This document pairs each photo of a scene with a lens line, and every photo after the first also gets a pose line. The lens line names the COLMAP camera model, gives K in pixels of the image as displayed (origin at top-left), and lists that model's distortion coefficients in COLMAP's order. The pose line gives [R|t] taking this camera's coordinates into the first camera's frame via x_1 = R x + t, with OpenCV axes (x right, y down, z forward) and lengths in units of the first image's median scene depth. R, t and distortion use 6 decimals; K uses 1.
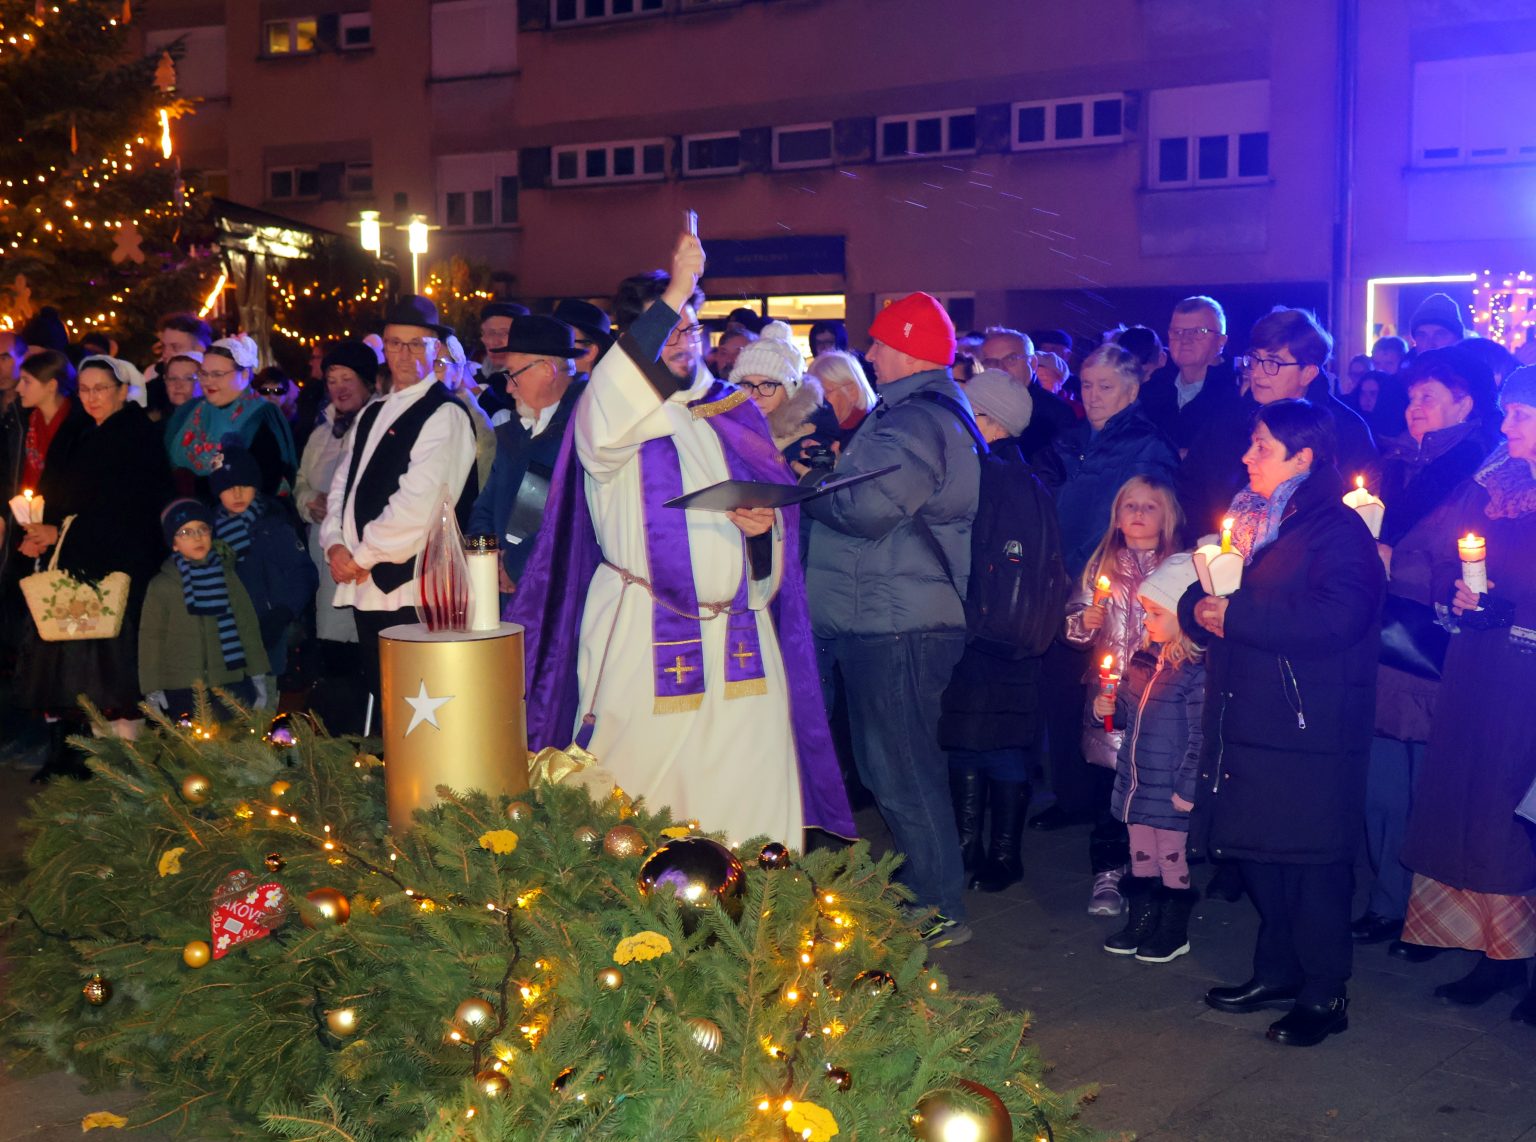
lens RADIAL K [[1990.3, 0, 862.7], [0, 1990.3, 571.8], [0, 0, 1]] dist [-0.110451, 0.112170]
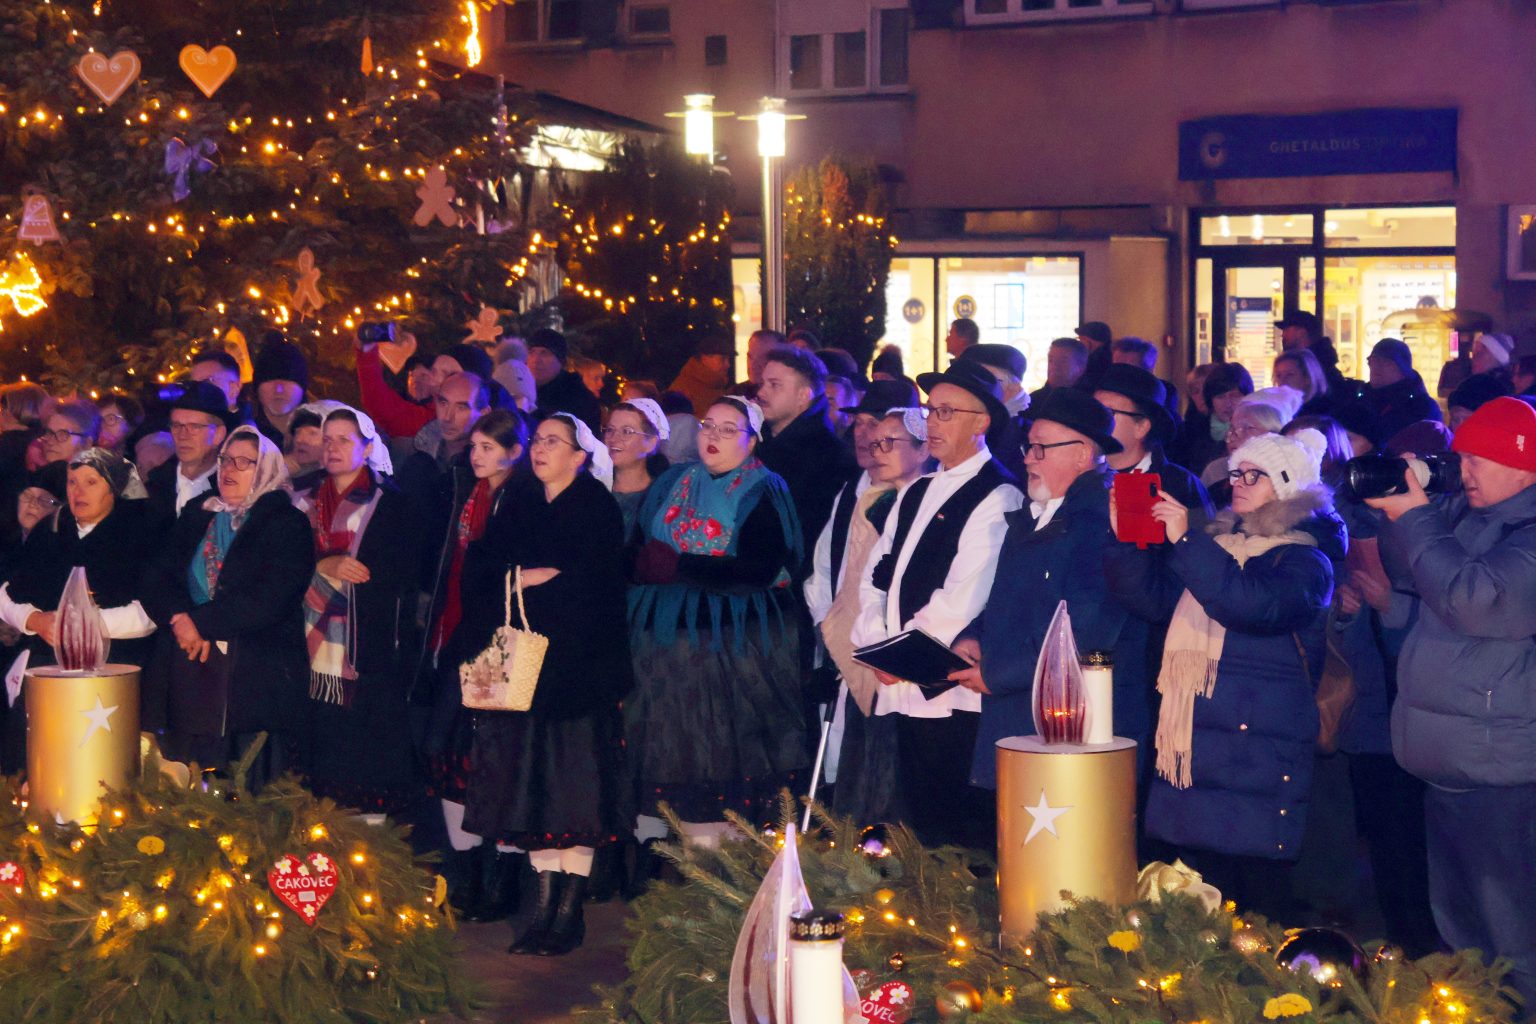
lens RADIAL K [[3592.5, 0, 705.0], [0, 3592.5, 508.7], [0, 0, 1]] dist [0.052189, 0.436952]
pose [[0.977361, 0.009503, -0.211364, 0.000862], [-0.018135, 0.999077, -0.038936, -0.005147], [0.210799, 0.041887, 0.976632, -0.276817]]
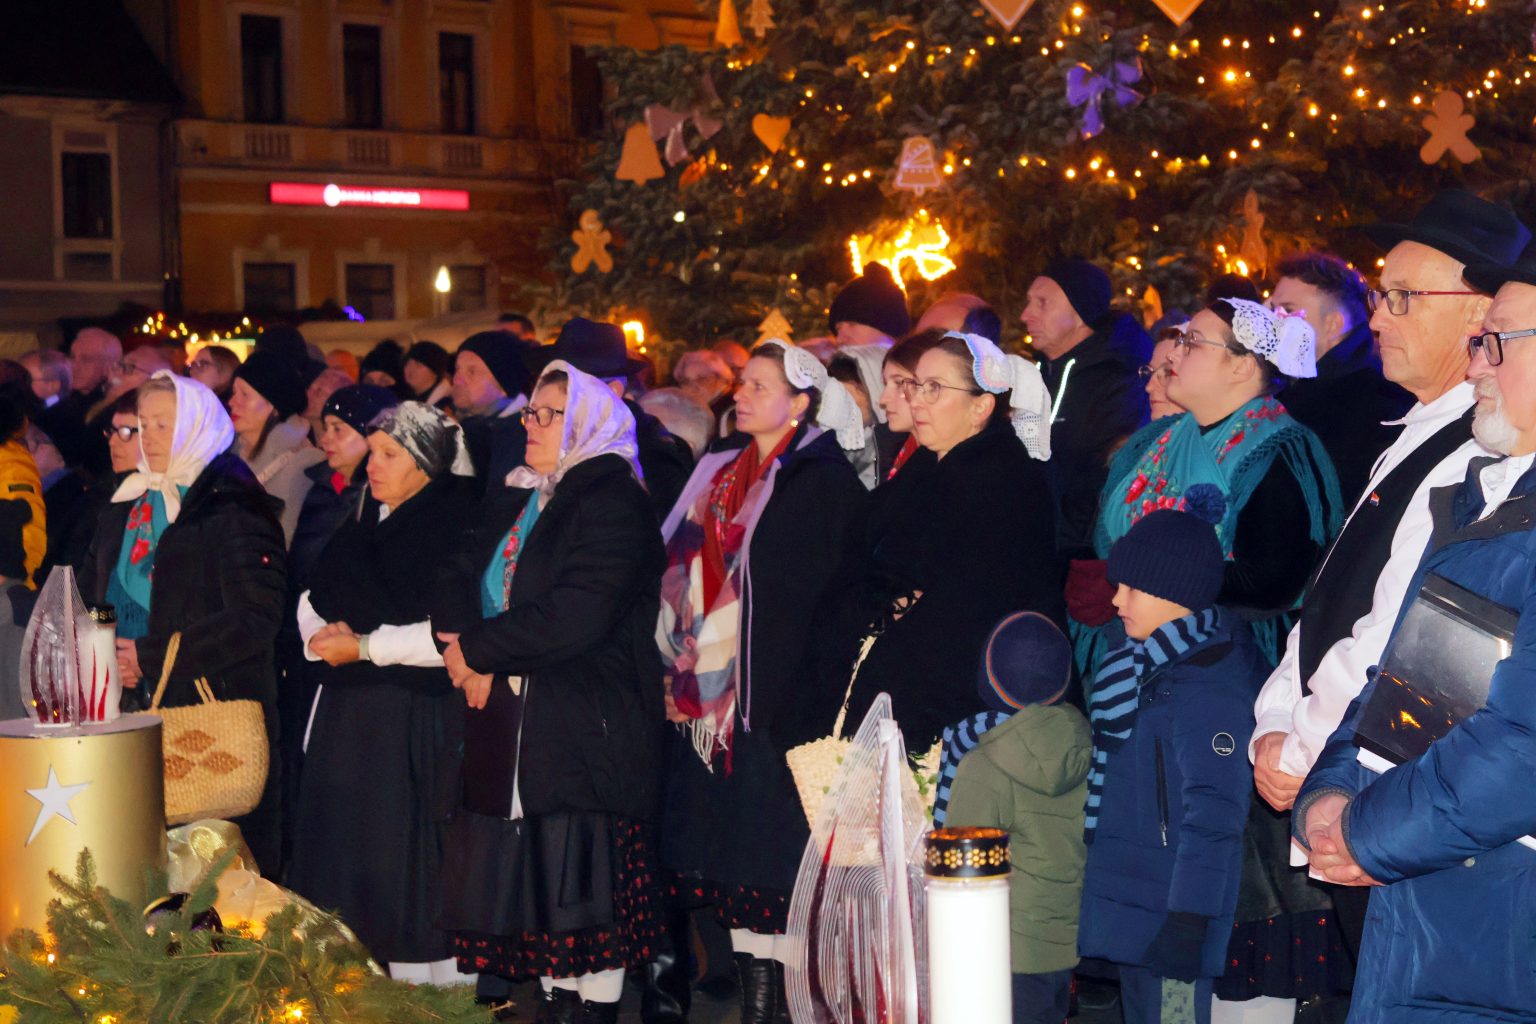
lens RADIAL K [[2971.5, 0, 768.0], [0, 2971.5, 512.0], [0, 0, 1]] dist [0.046615, -0.066141]
pose [[0.772027, 0.014187, -0.635431, 0.046079], [-0.040004, 0.998853, -0.026303, -0.020587], [0.634329, 0.045726, 0.771709, 0.185083]]
